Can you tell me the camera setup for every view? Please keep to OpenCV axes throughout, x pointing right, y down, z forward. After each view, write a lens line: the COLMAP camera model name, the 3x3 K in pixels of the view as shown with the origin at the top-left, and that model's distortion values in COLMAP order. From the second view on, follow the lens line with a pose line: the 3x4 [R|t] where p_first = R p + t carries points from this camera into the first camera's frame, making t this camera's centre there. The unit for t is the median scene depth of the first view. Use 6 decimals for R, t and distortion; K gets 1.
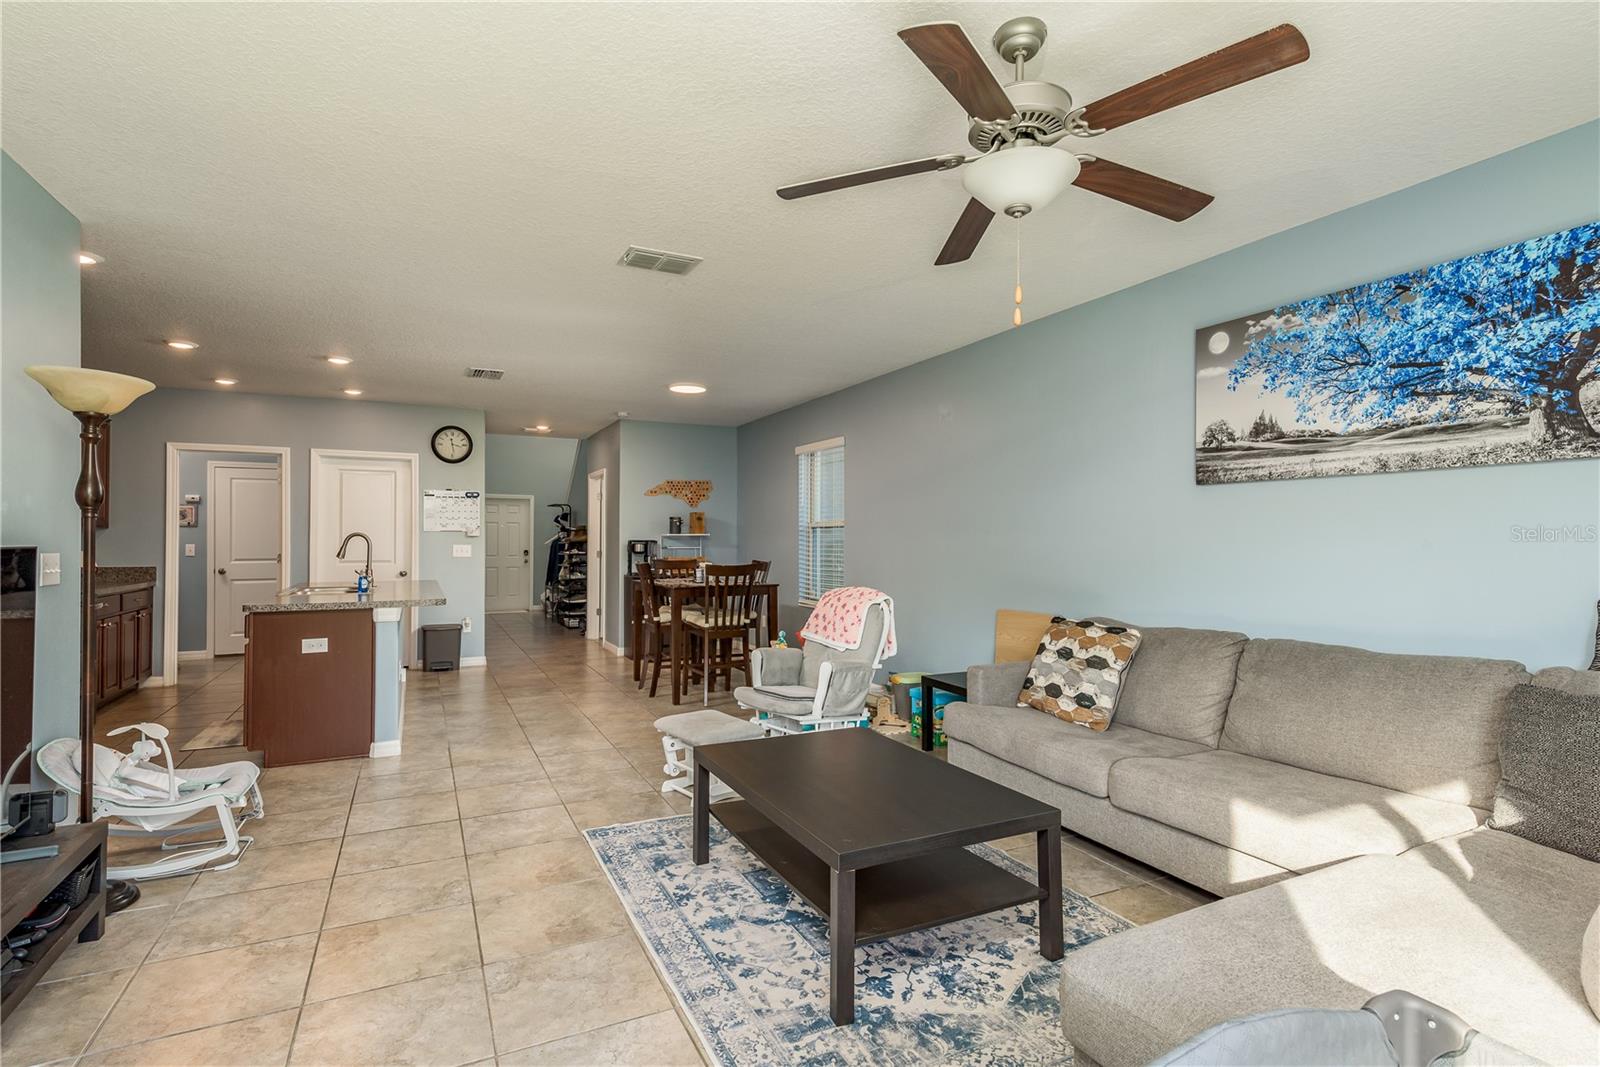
lens RADIAL K [[795.6, 0, 808.2], [0, 795.6, 532.3], [0, 0, 1]] dist [0.024657, -0.001367]
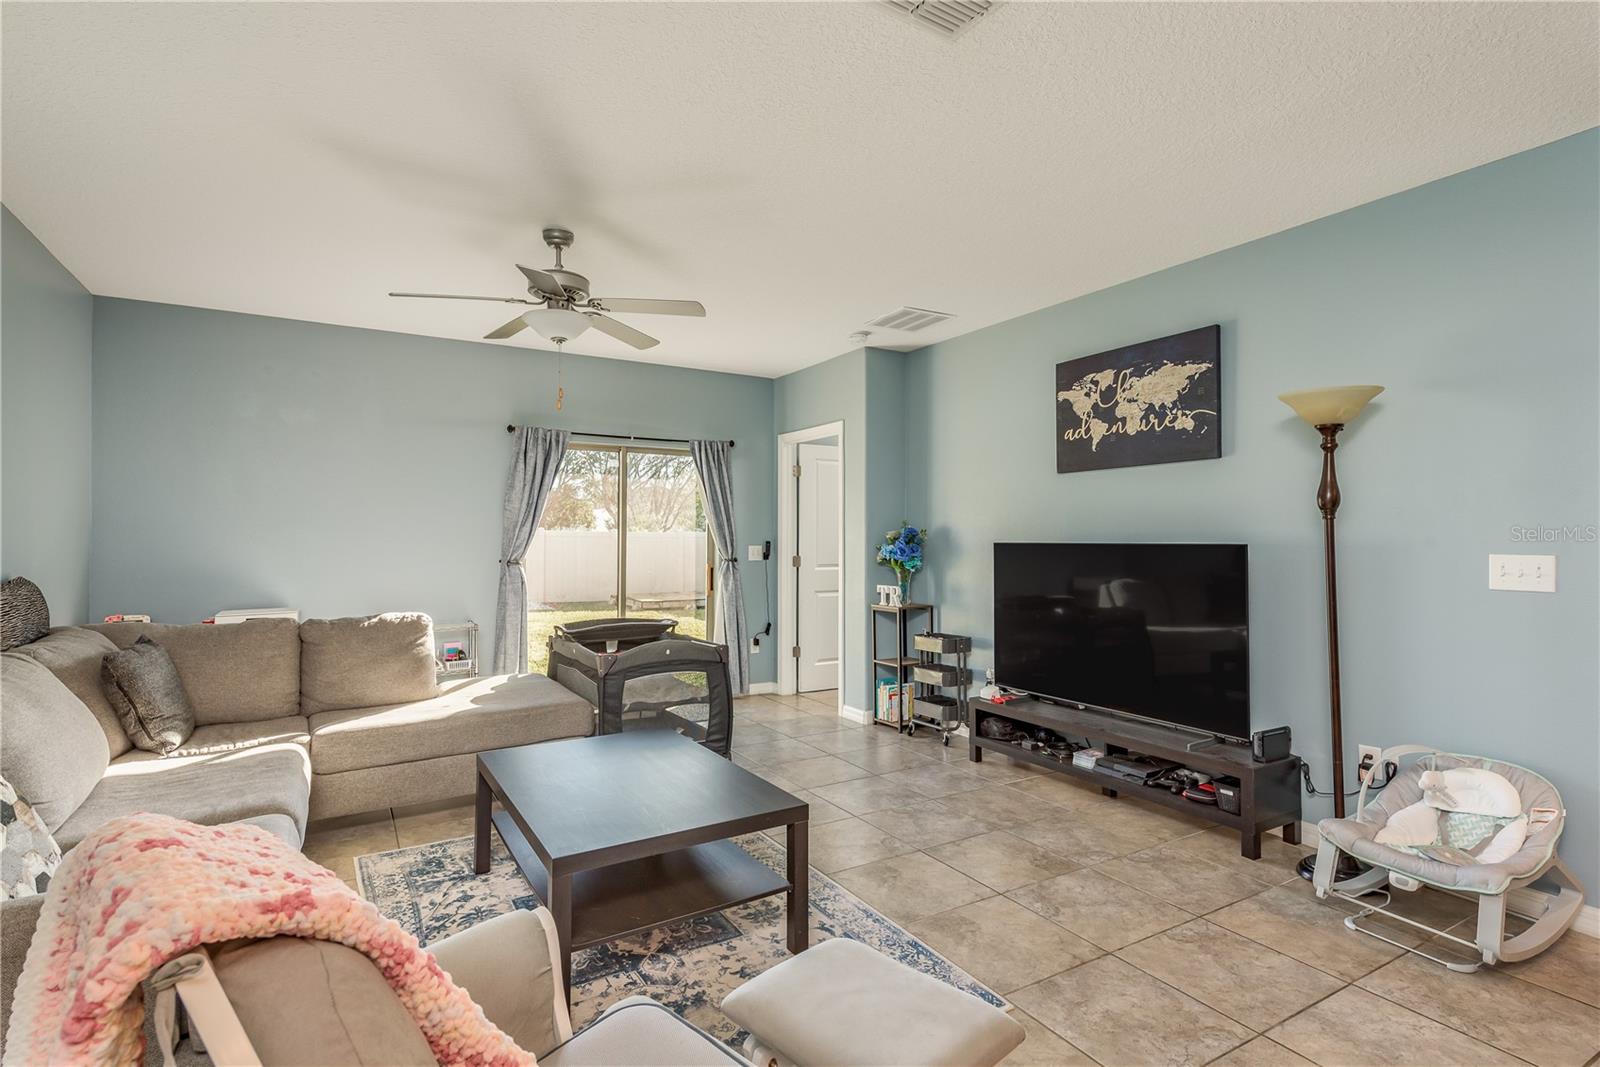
lens RADIAL K [[795.6, 0, 813.8], [0, 795.6, 534.7], [0, 0, 1]] dist [0.024657, -0.001367]
pose [[-0.996311, 0.000090, -0.085815, -0.079979], [0.001369, 0.999889, -0.014850, 0.015253], [0.085804, -0.014912, -0.996200, 1.738987]]
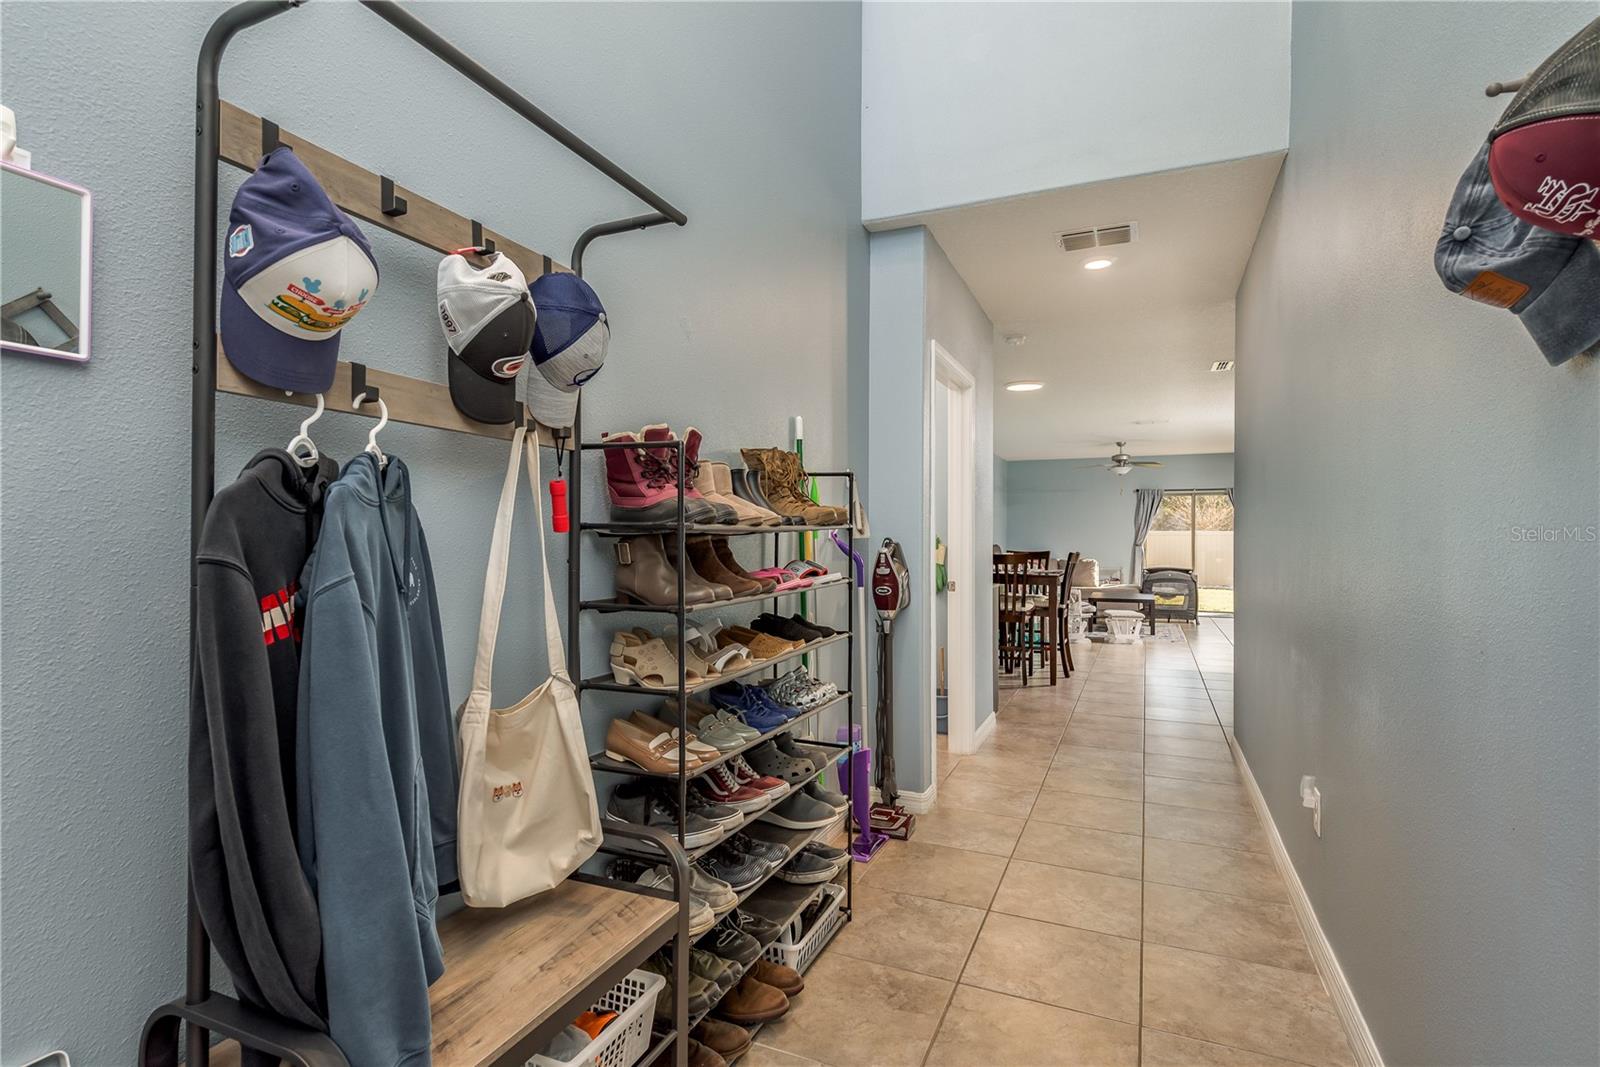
lens RADIAL K [[795.6, 0, 796.9], [0, 795.6, 542.6], [0, 0, 1]] dist [0.024657, -0.001367]
pose [[-0.645113, -0.002123, 0.764085, -1.592953], [-0.007174, 0.999969, -0.003279, 0.060870], [-0.764054, -0.007597, -0.645108, 3.990115]]
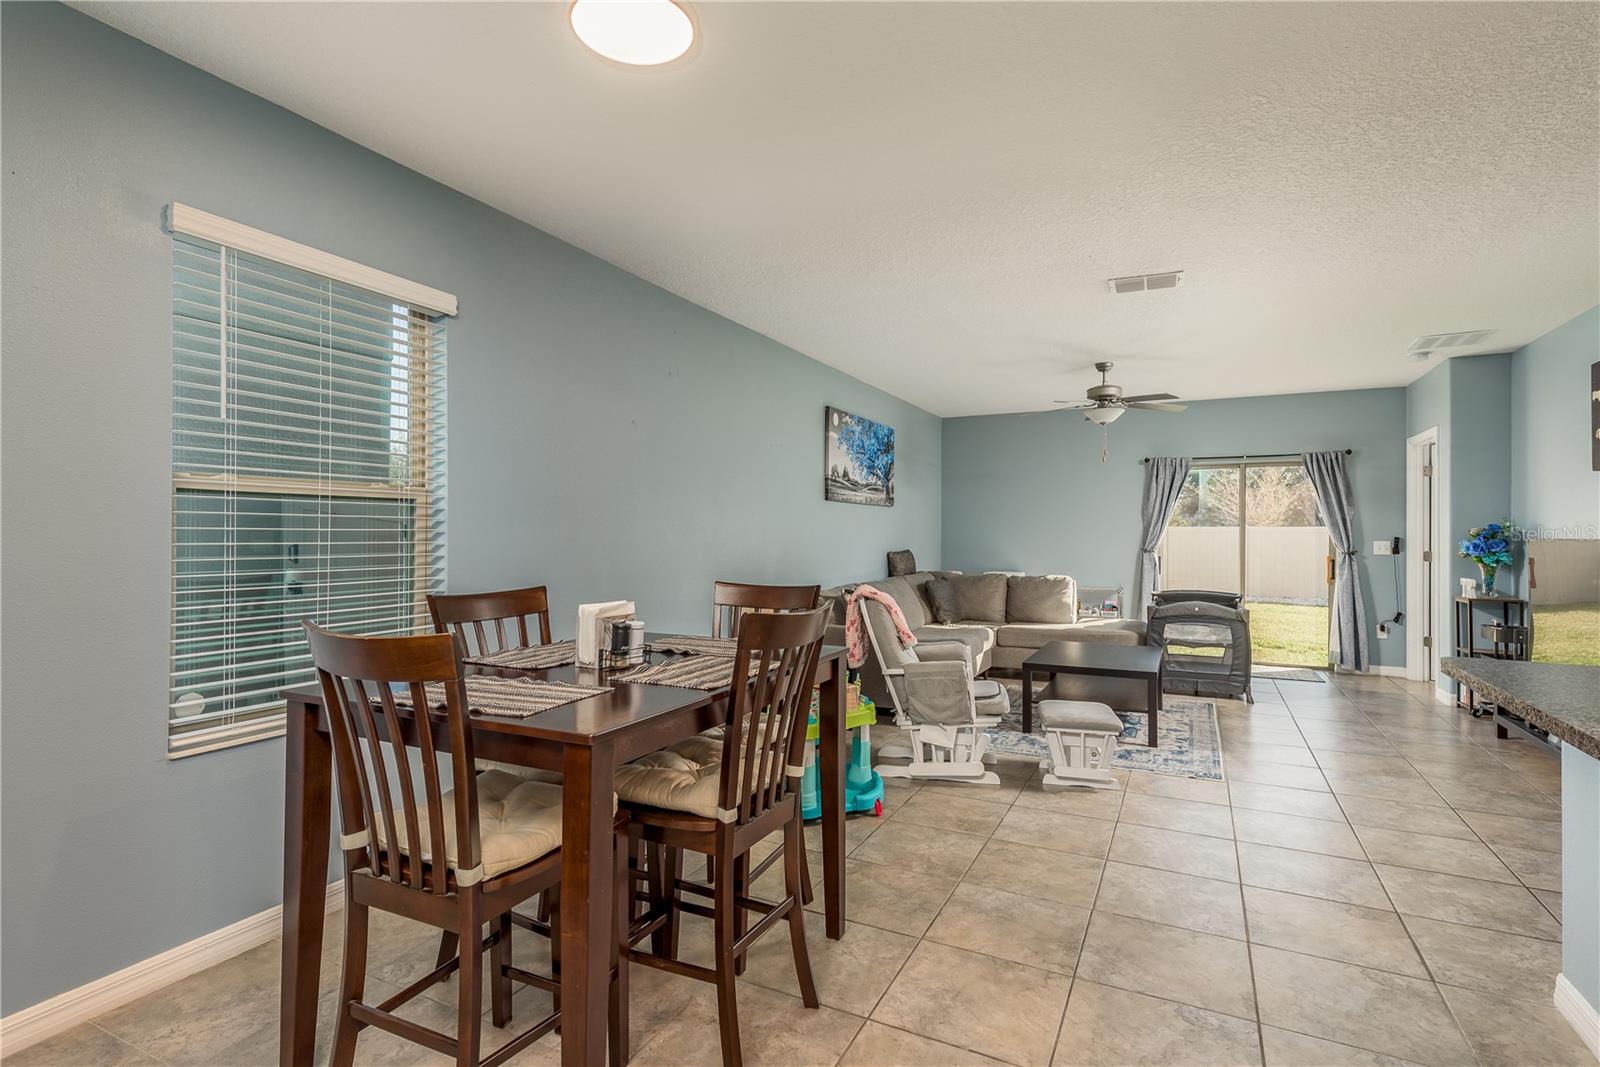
lens RADIAL K [[795.6, 0, 793.5], [0, 795.6, 534.5], [0, 0, 1]] dist [0.024657, -0.001367]
pose [[-0.603553, -0.001180, 0.797322, -0.905820], [-0.010458, 0.999925, -0.006437, 0.025810], [-0.797255, -0.012223, -0.603519, 2.390282]]
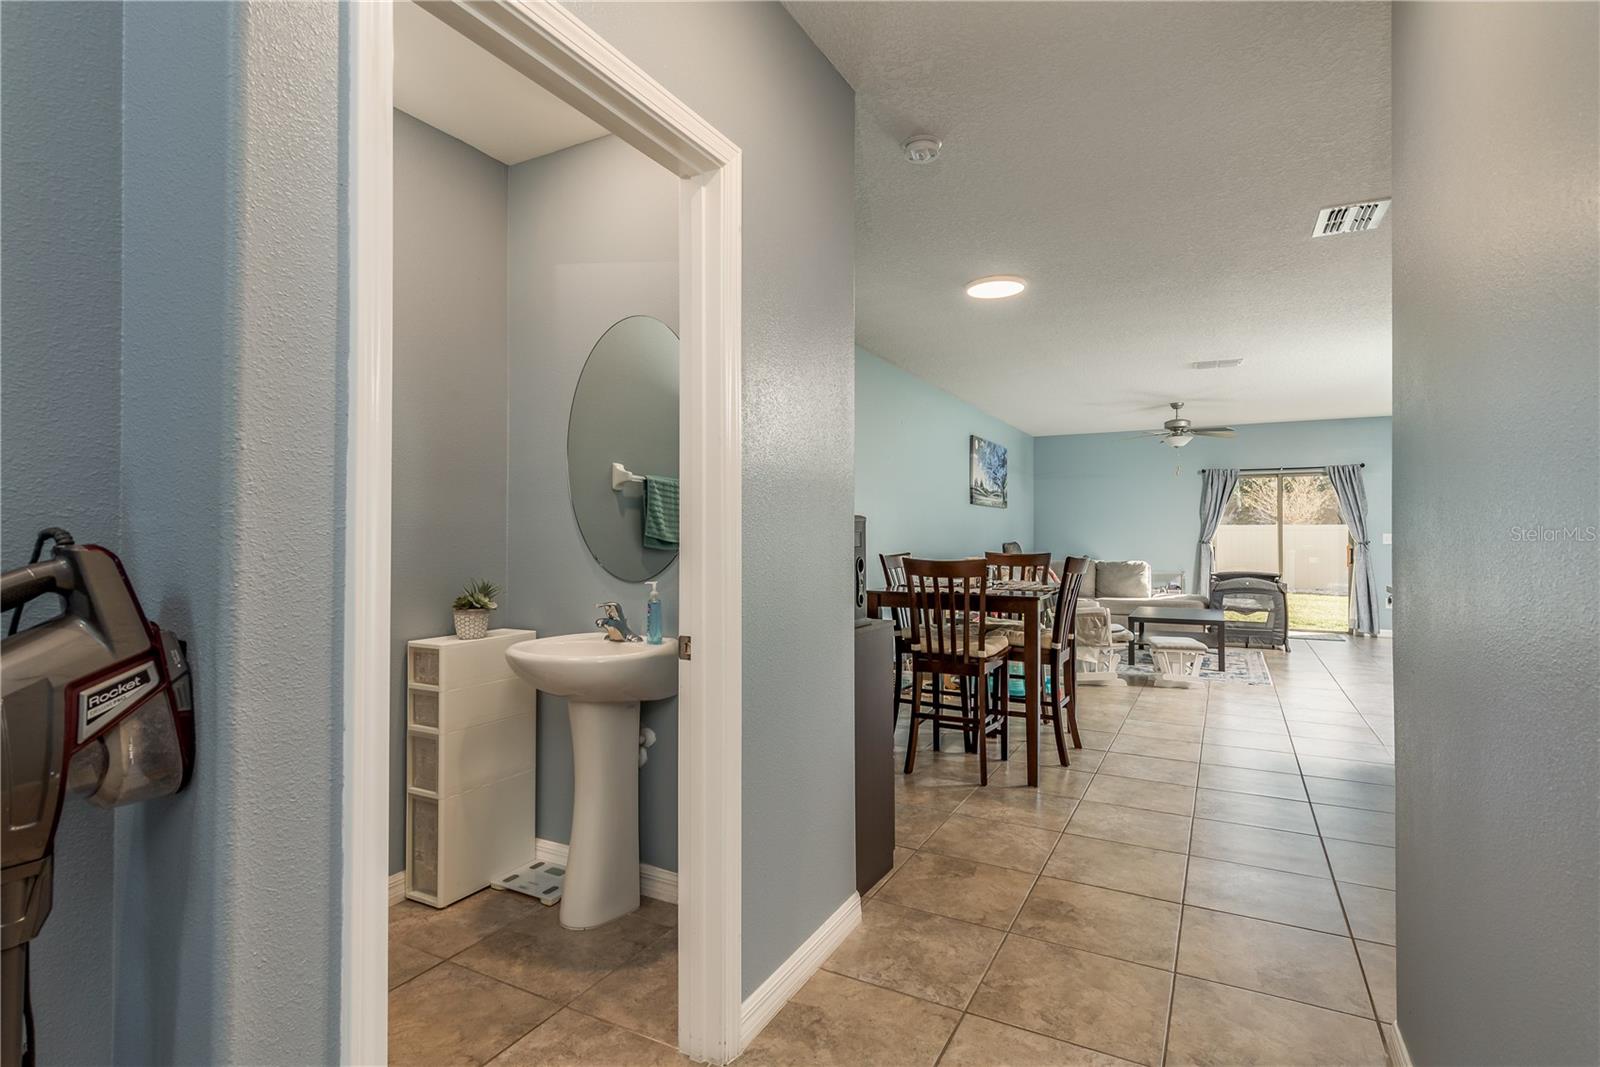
lens RADIAL K [[795.6, 0, 805.2], [0, 795.6, 524.8], [0, 0, 1]] dist [0.024657, -0.001367]
pose [[-0.587495, 0.010764, 0.809156, -1.222067], [-0.008323, 0.999778, -0.019342, 0.053669], [-0.809185, -0.018098, -0.587275, 3.148979]]
